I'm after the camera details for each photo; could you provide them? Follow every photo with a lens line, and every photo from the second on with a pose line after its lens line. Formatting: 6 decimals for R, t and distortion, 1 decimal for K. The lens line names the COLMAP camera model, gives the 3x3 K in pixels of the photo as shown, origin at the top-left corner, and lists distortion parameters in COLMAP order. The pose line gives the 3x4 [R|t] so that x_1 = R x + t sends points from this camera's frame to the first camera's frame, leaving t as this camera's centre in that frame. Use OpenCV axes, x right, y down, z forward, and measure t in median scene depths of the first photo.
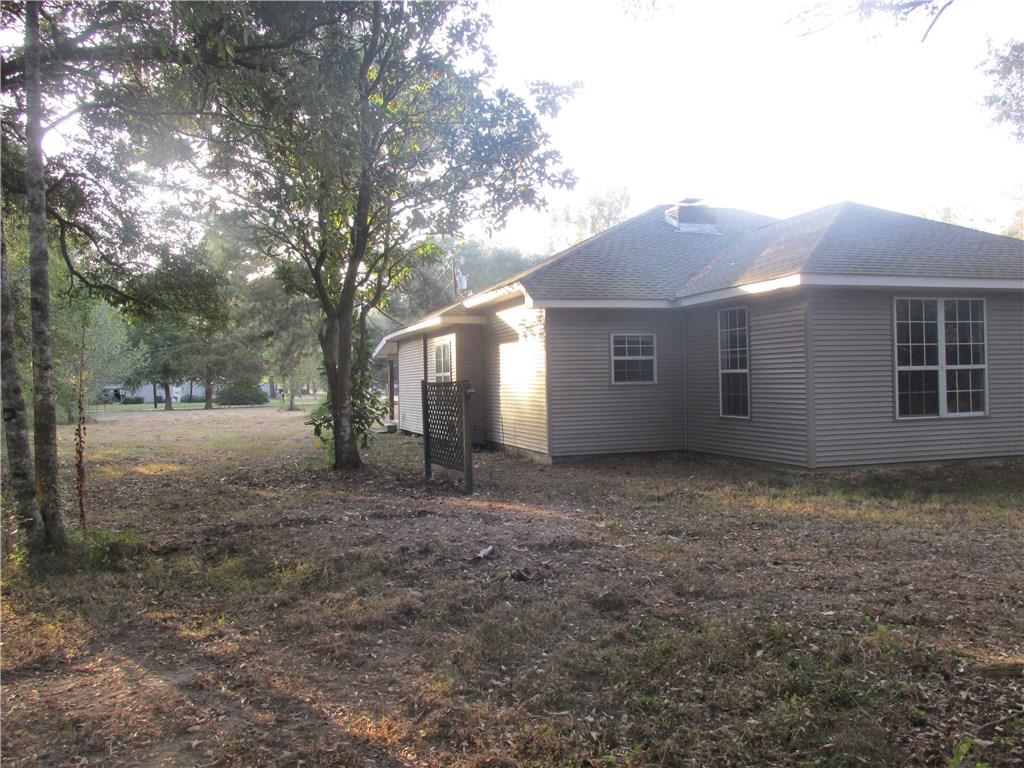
lens RADIAL K [[836.1, 0, 512.0], [0, 836.1, 384.0], [0, 0, 1]] dist [-0.005858, -0.009450]
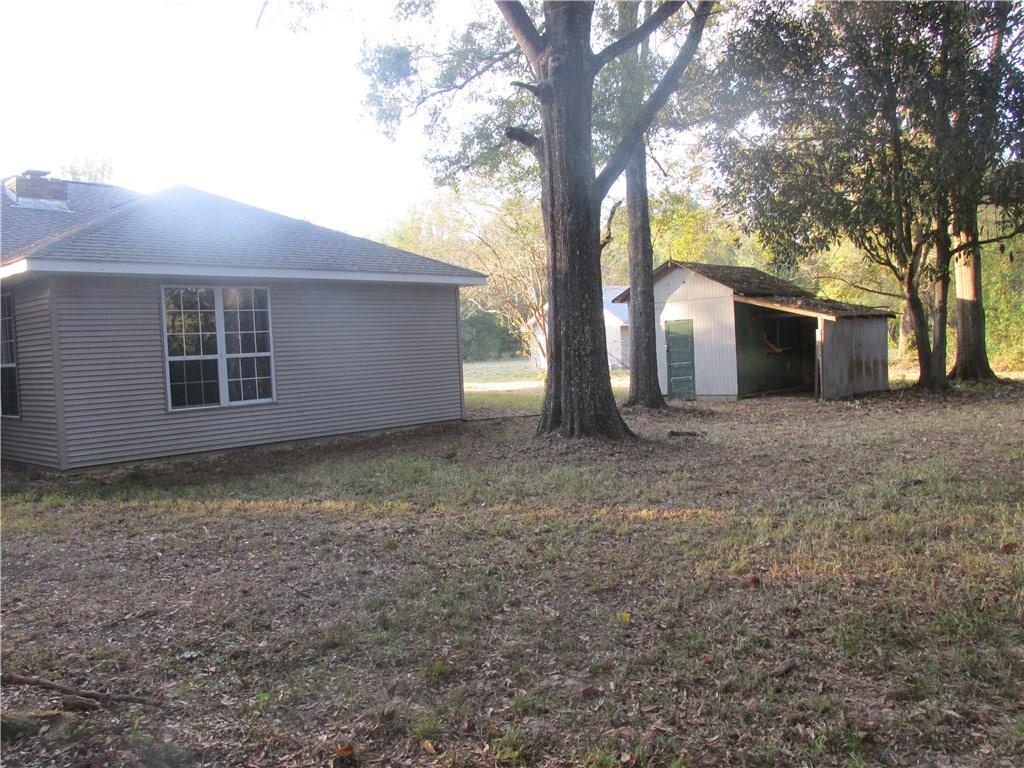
lens RADIAL K [[836.1, 0, 512.0], [0, 836.1, 384.0], [0, 0, 1]] dist [-0.005858, -0.009450]
pose [[0.894041, -0.041258, 0.446081, 0.378985], [0.030274, 0.999038, 0.031724, -0.008115], [-0.446960, -0.014858, 0.894430, -0.047734]]
